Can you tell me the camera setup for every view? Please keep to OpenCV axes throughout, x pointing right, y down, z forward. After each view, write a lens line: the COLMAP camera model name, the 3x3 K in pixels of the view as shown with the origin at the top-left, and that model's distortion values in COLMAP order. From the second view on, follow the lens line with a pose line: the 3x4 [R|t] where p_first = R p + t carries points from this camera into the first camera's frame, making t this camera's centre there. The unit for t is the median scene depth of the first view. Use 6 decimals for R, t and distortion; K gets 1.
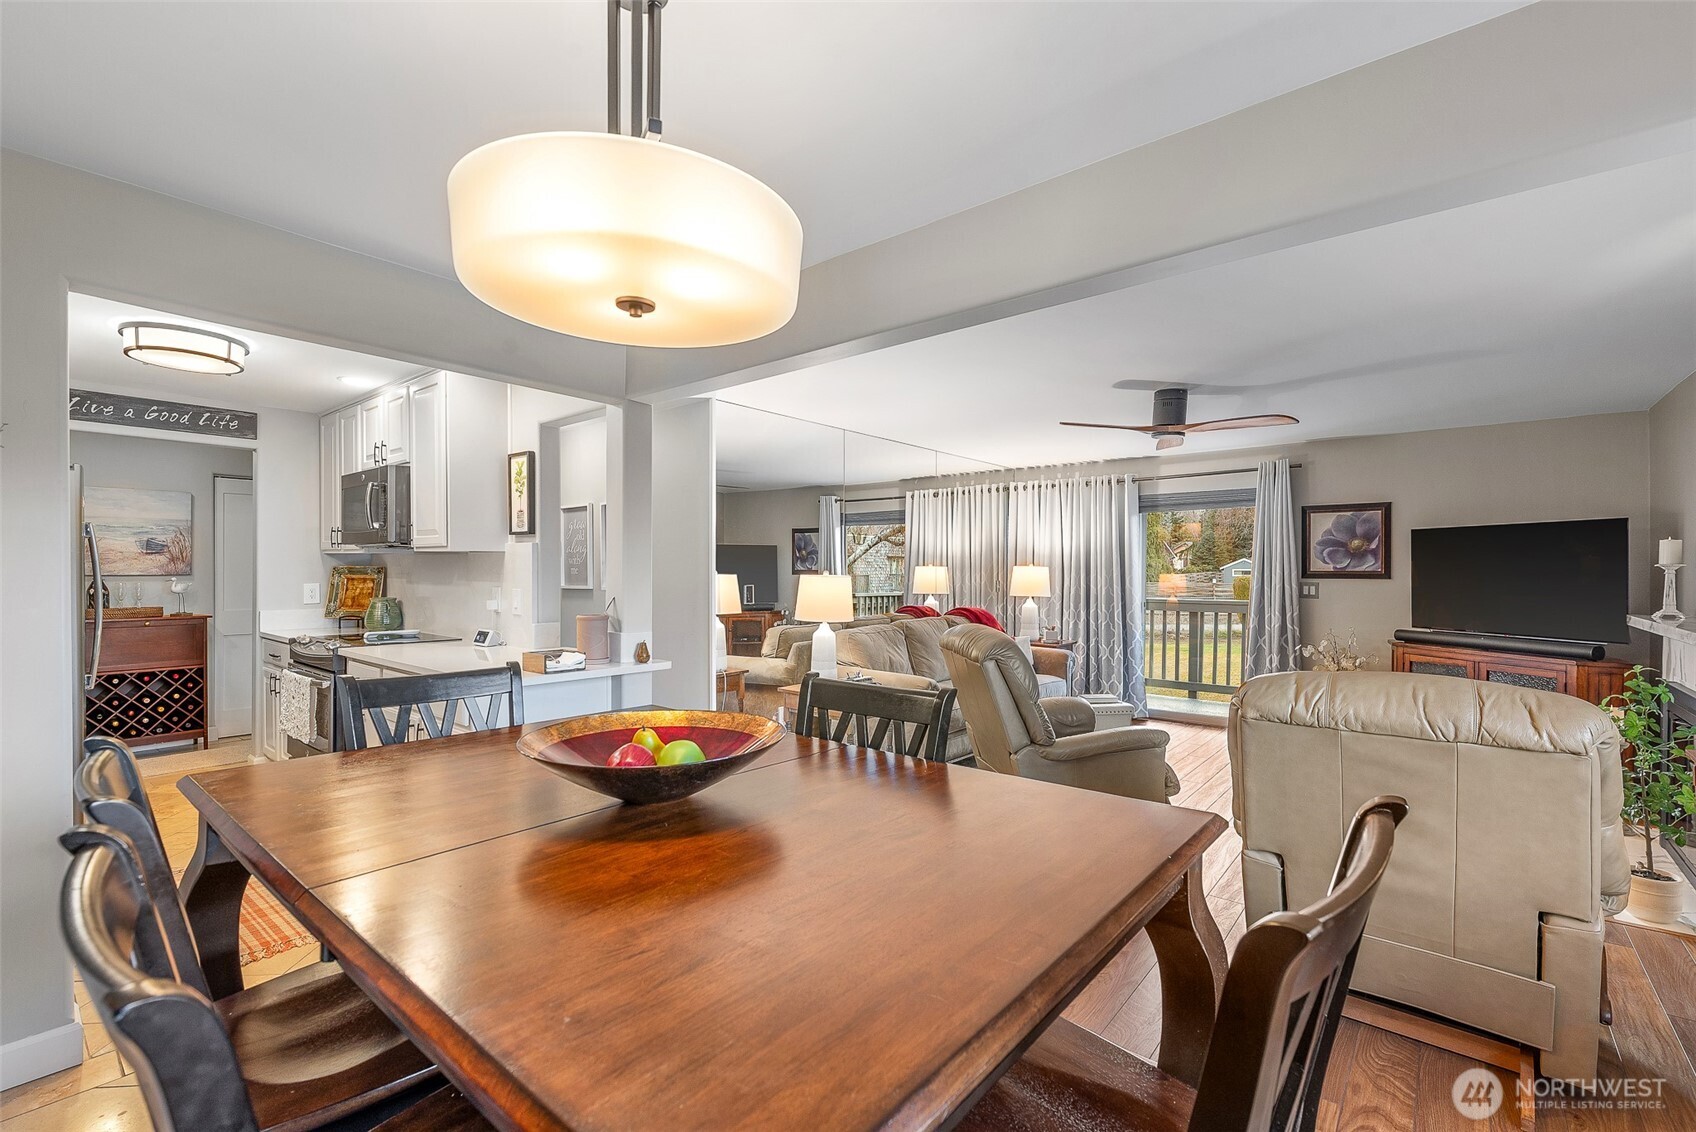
lens RADIAL K [[724.1, 0, 846.9], [0, 724.1, 573.0], [0, 0, 1]] dist [0.000693, -0.000075]
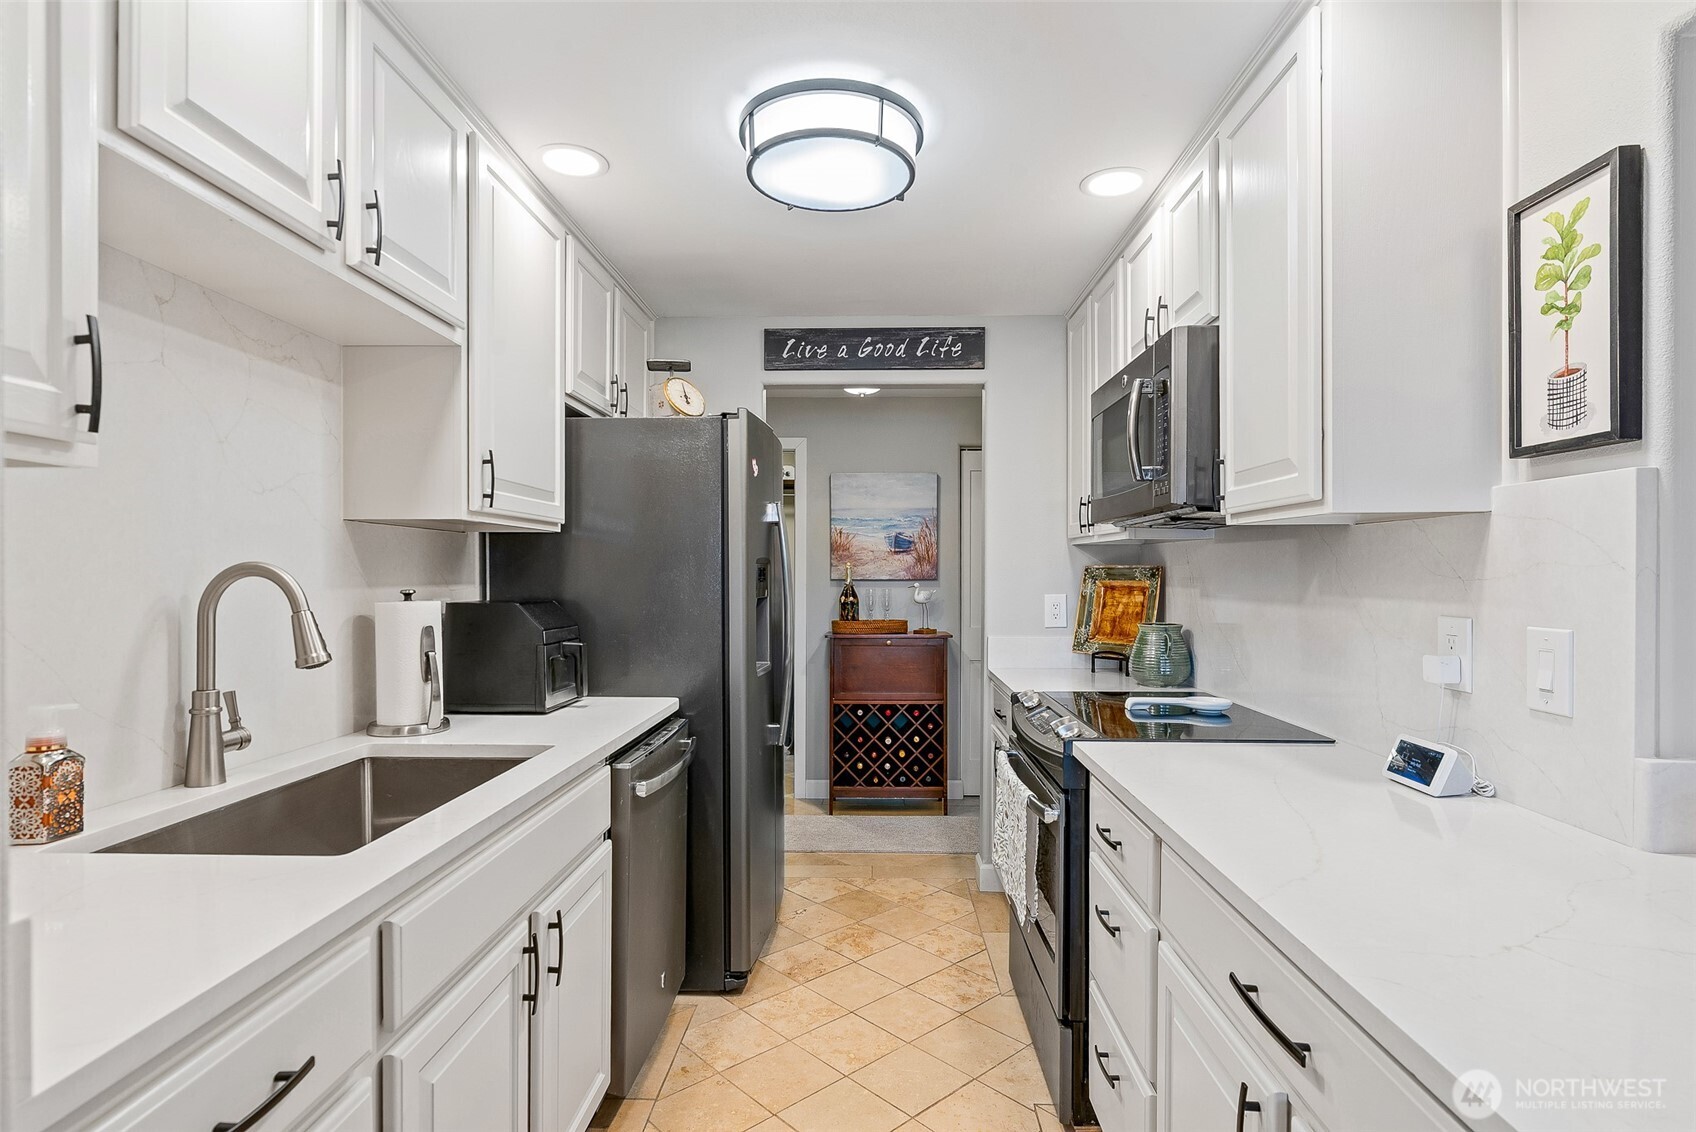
lens RADIAL K [[870.5, 0, 861.9], [0, 870.5, 576.9], [0, 0, 1]] dist [0.004441, 0.001591]
pose [[0.624178, 0.001037, -0.781281, -0.265170], [-0.002882, 0.999995, -0.000975, 0.000992], [0.781277, 0.002861, 0.624178, 0.411341]]
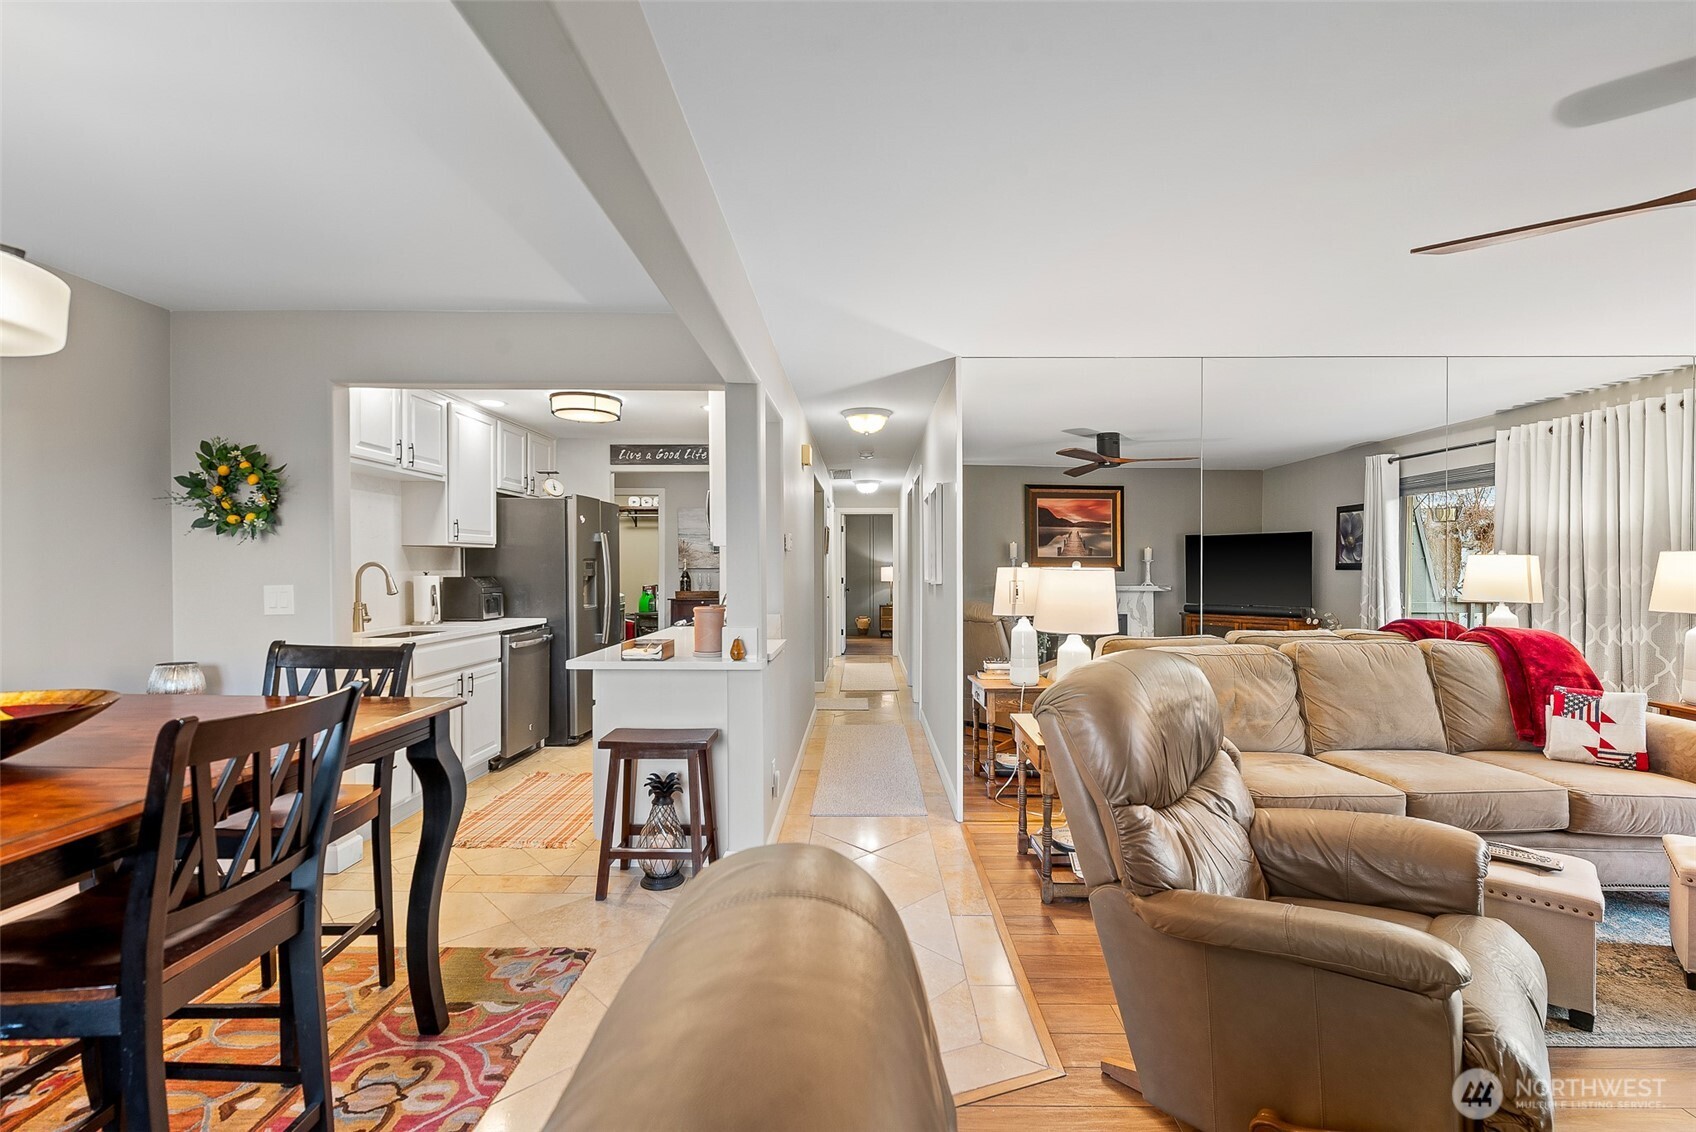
lens RADIAL K [[737.5, 0, 858.3], [0, 737.5, 570.2], [0, 0, 1]] dist [0.003059, 0.000299]
pose [[0.640741, 0.002323, -0.767754, 0.351654], [-0.000779, 0.999997, 0.002375, 0.003232], [0.767757, -0.000924, 0.640740, 0.321665]]
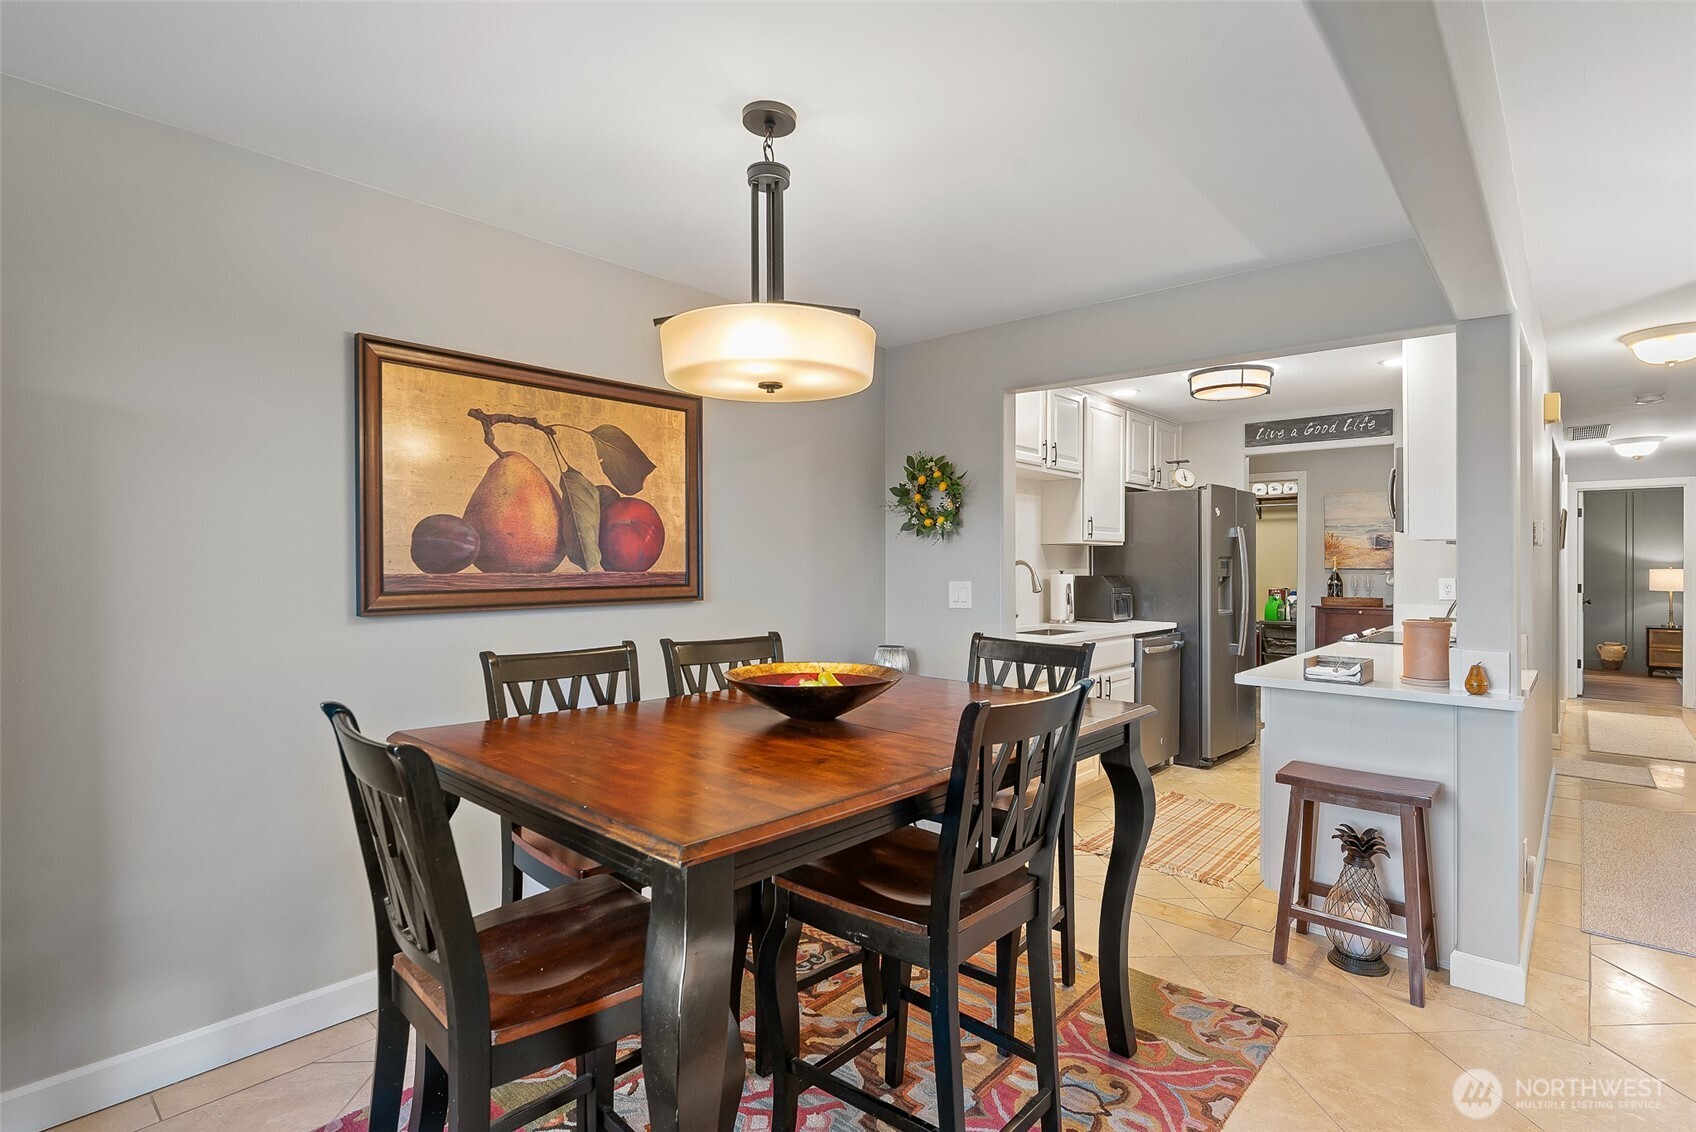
lens RADIAL K [[822.3, 0, 875.5], [0, 822.3, 563.0], [0, 0, 1]] dist [0.000948, -0.000007]
pose [[-0.010509, -0.002810, -0.999941, 0.324025], [-0.007560, 0.999968, -0.002731, 0.003366], [0.999916, 0.007531, -0.010530, 0.275510]]
